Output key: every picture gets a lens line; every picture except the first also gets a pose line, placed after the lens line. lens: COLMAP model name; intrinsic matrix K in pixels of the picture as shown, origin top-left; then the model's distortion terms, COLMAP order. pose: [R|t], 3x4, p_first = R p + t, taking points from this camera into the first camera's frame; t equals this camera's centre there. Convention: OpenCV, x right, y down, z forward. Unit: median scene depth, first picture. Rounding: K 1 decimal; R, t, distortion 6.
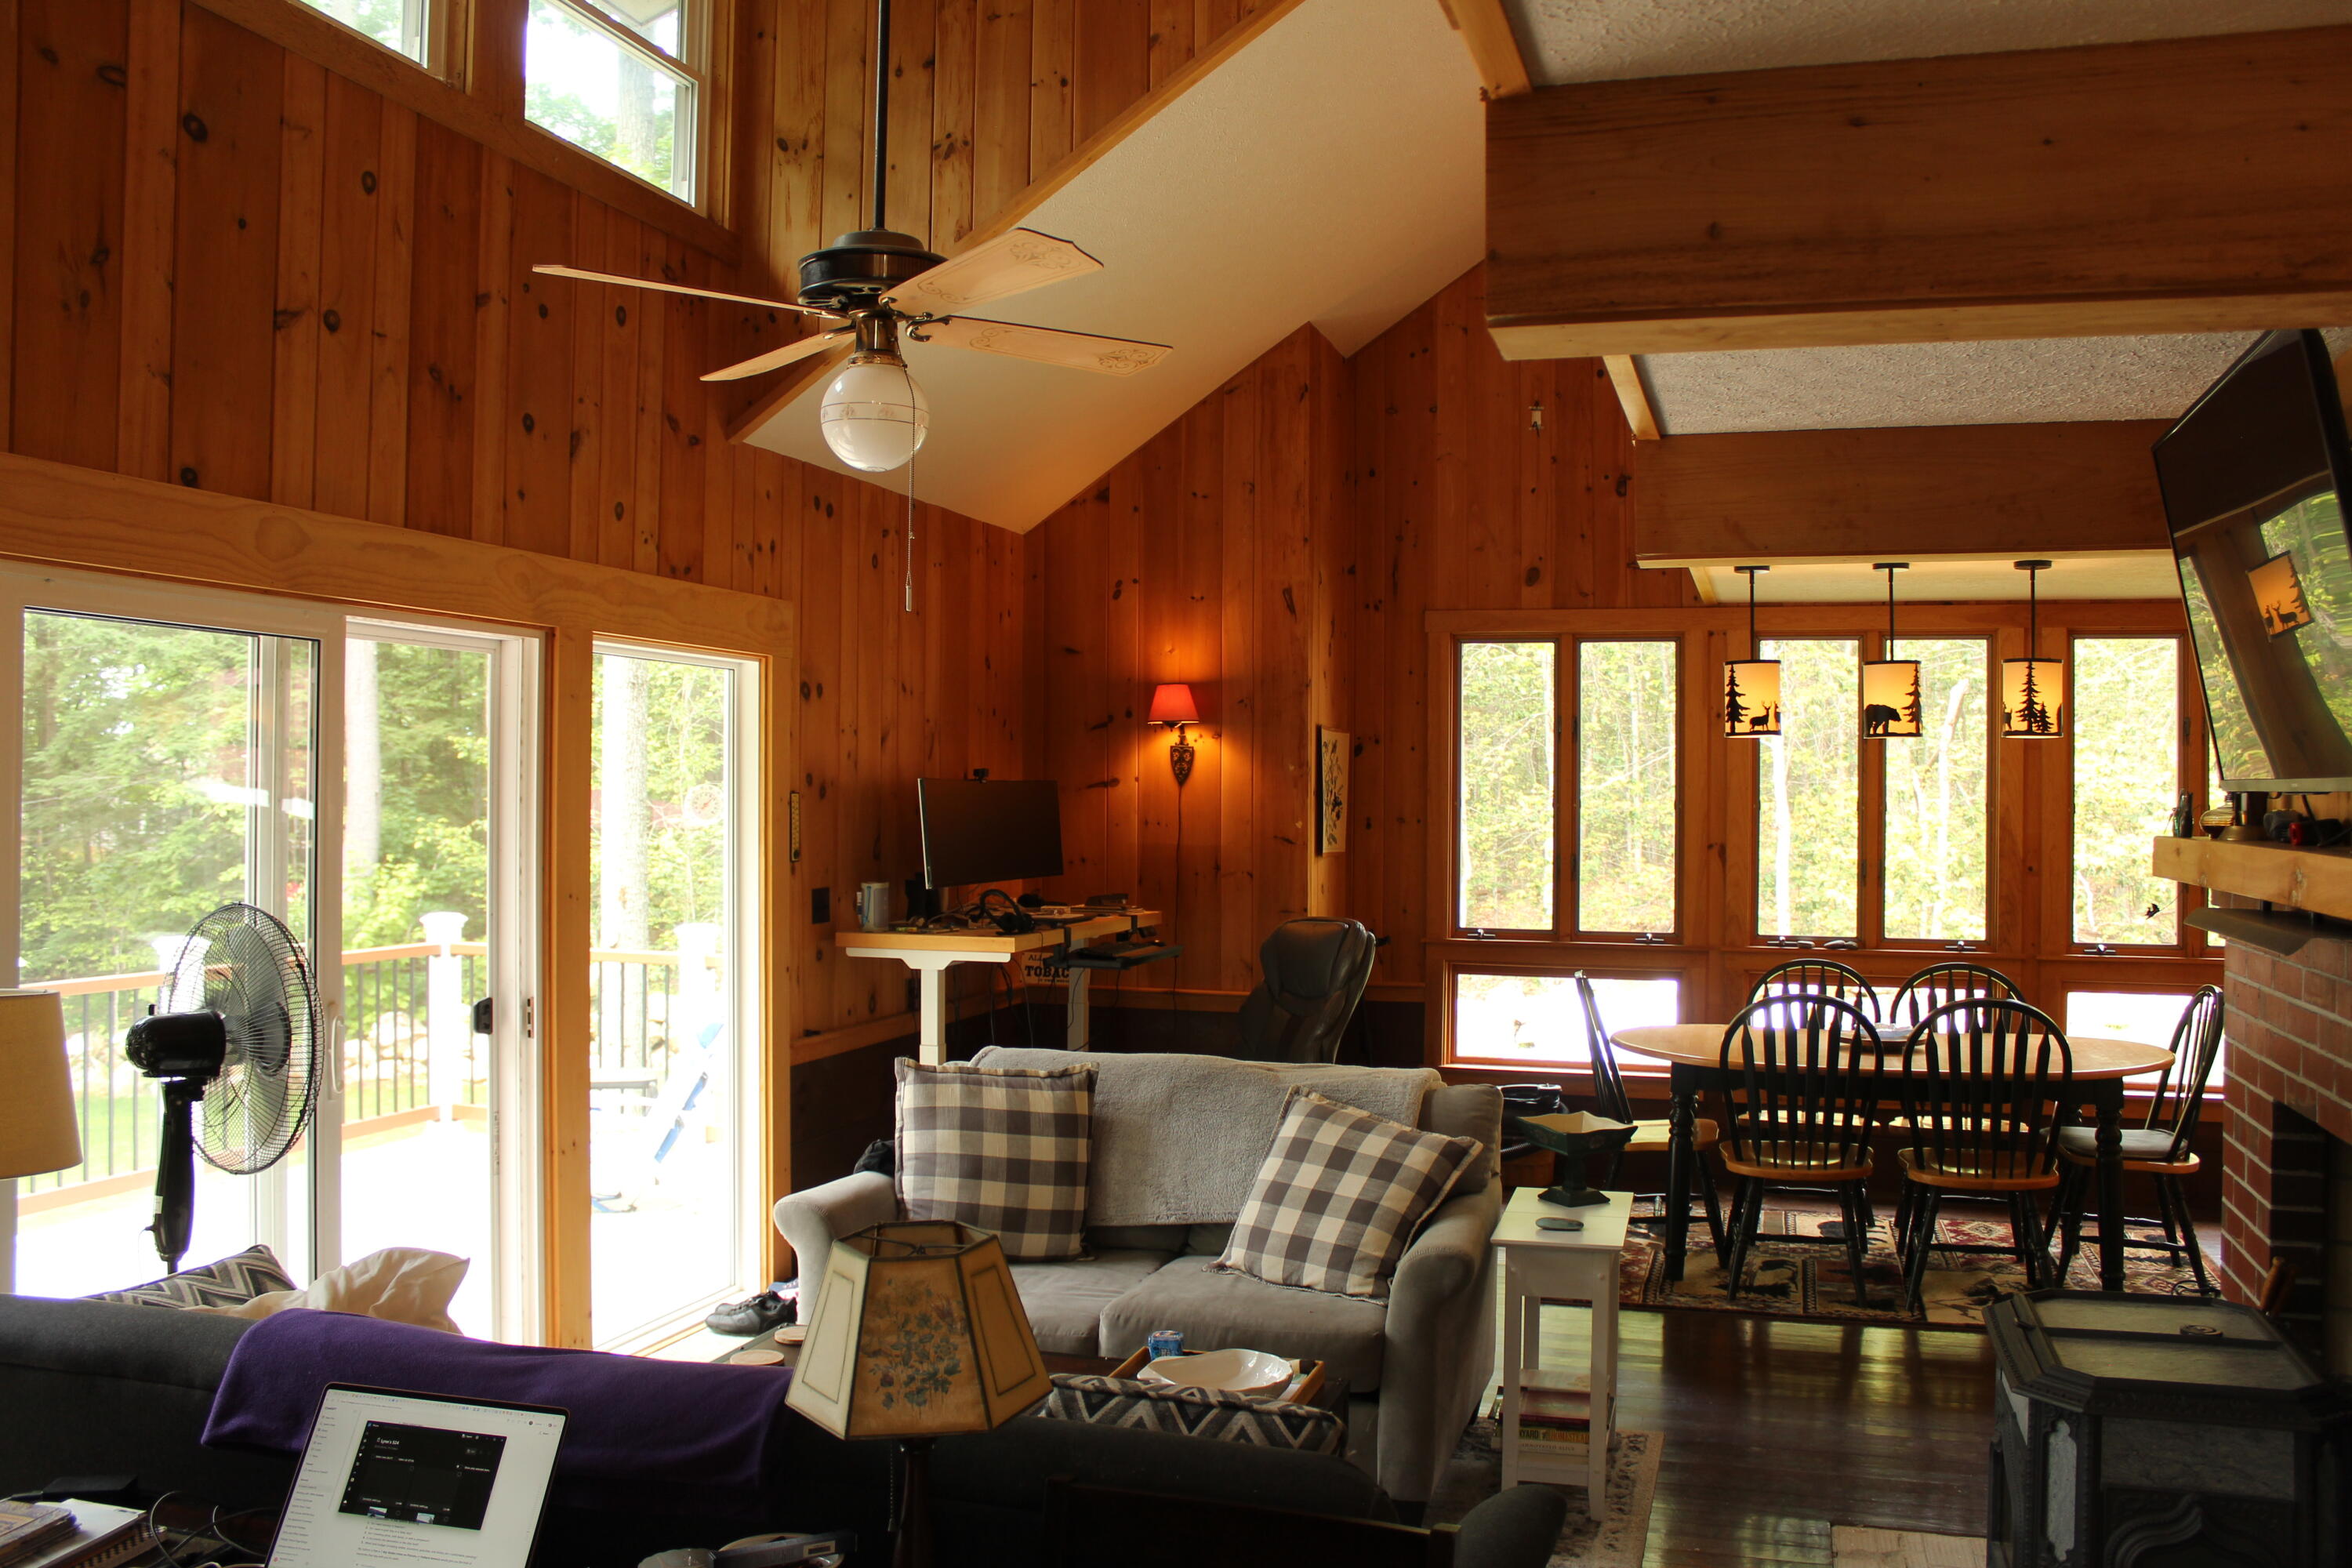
lens RADIAL K [[1961.7, 0, 1198.0], [0, 1961.7, 770.7], [0, 0, 1]] dist [-0.169093, 0.154830]
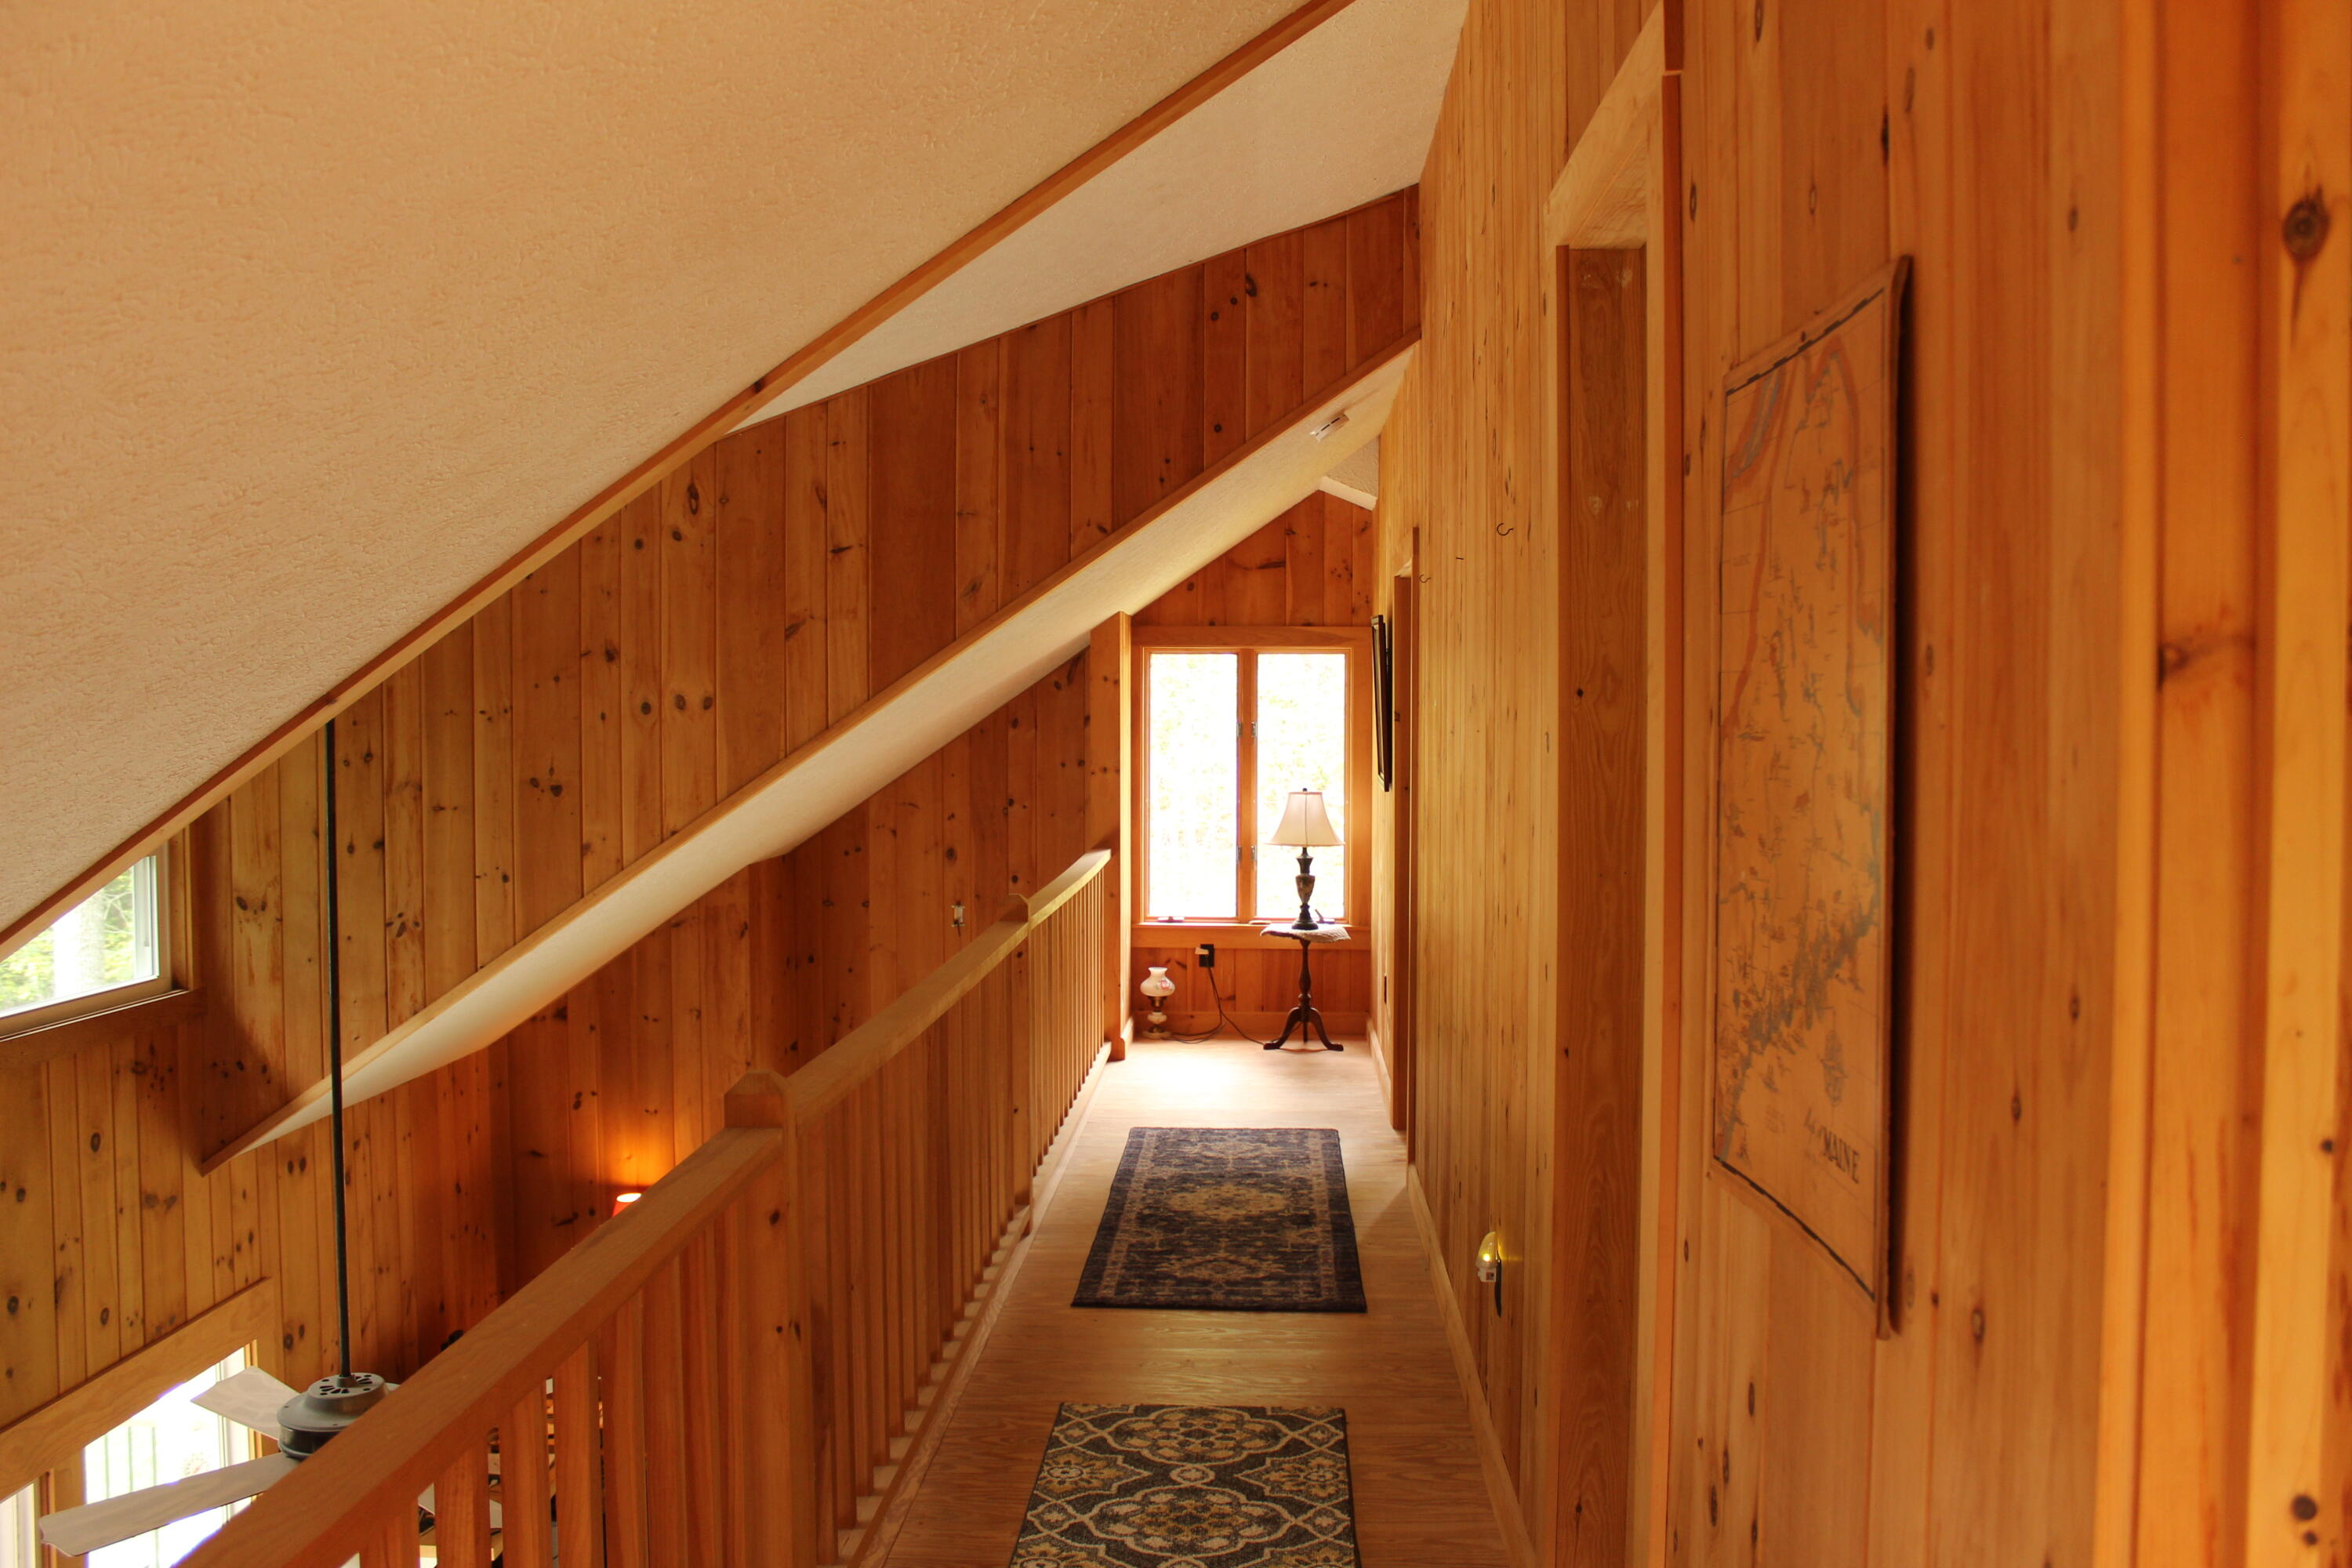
lens RADIAL K [[1961.7, 0, 1198.0], [0, 1961.7, 770.7], [0, 0, 1]] dist [-0.169093, 0.154830]
pose [[0.967654, -0.016104, 0.251766, 0.033772], [0.004608, 0.998922, 0.046184, -0.408202], [-0.252239, -0.043530, 0.966685, -0.151034]]
